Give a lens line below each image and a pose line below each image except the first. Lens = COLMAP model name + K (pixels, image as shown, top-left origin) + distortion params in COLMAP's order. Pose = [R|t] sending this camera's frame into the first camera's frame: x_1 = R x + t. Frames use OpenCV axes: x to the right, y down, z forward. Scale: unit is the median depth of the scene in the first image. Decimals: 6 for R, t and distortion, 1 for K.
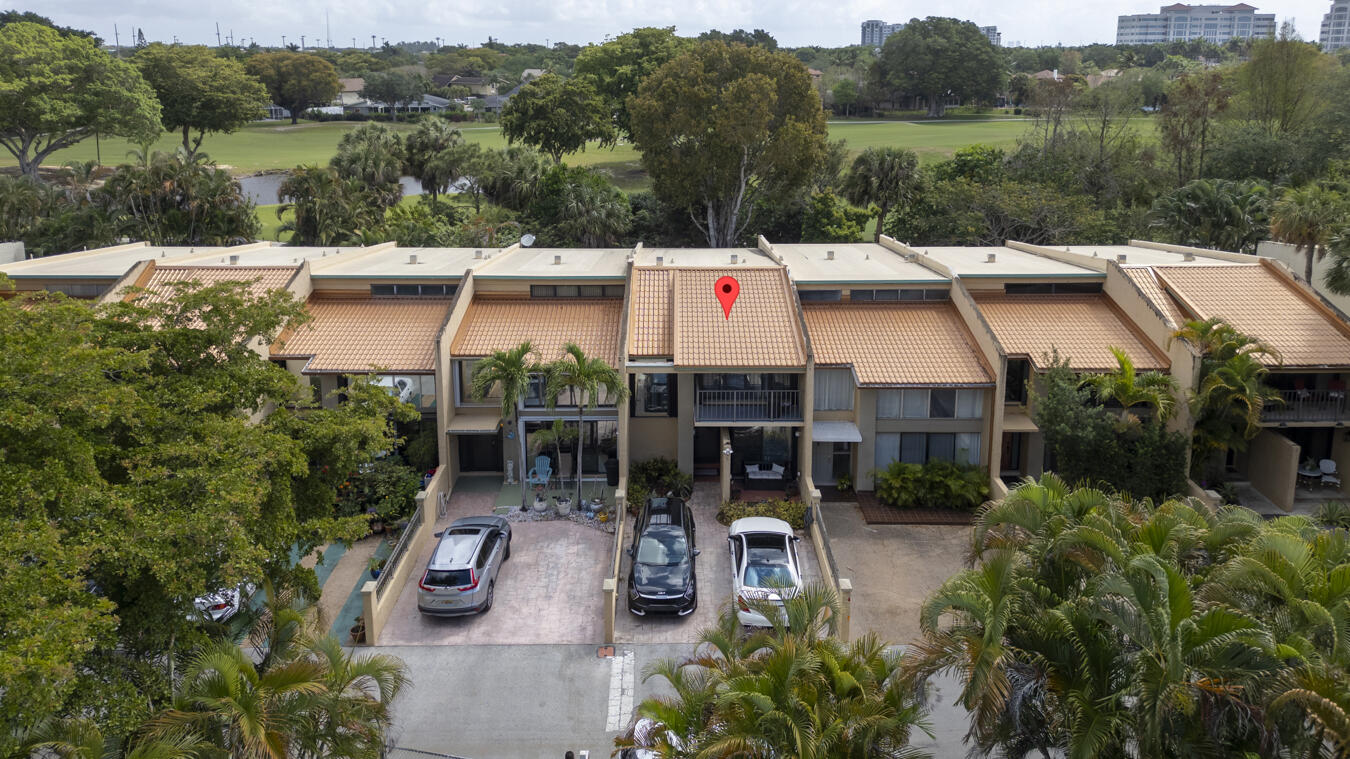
lens RADIAL K [[943.2, 0, 679.3], [0, 943.2, 366.5], [0, 0, 1]] dist [0.060014, -0.066846]
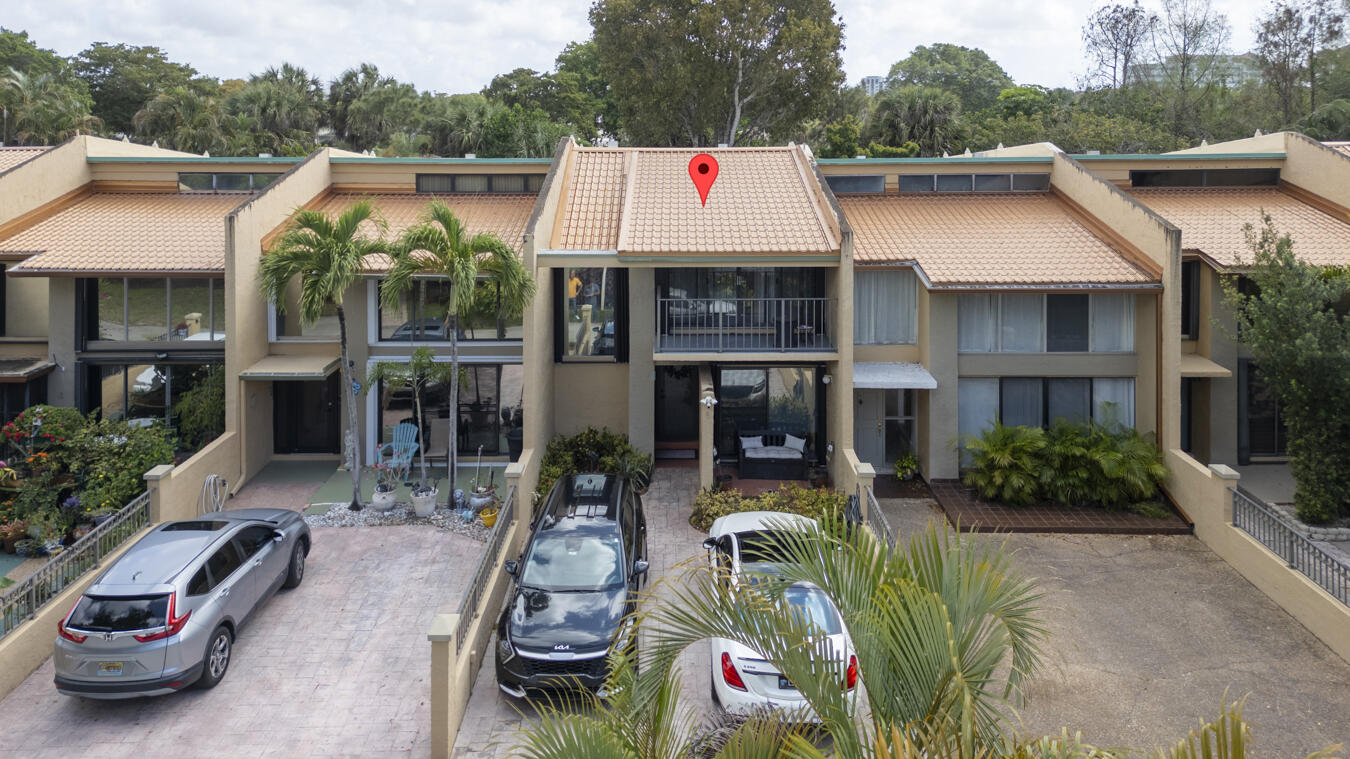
lens RADIAL K [[943.2, 0, 686.4], [0, 943.2, 255.4], [0, 0, 1]] dist [0.060014, -0.066846]
pose [[0.999968, 0.006541, 0.004654, 0.033886], [-0.005479, 0.979838, -0.199719, 0.117029], [-0.005866, 0.199687, 0.979842, 0.405617]]
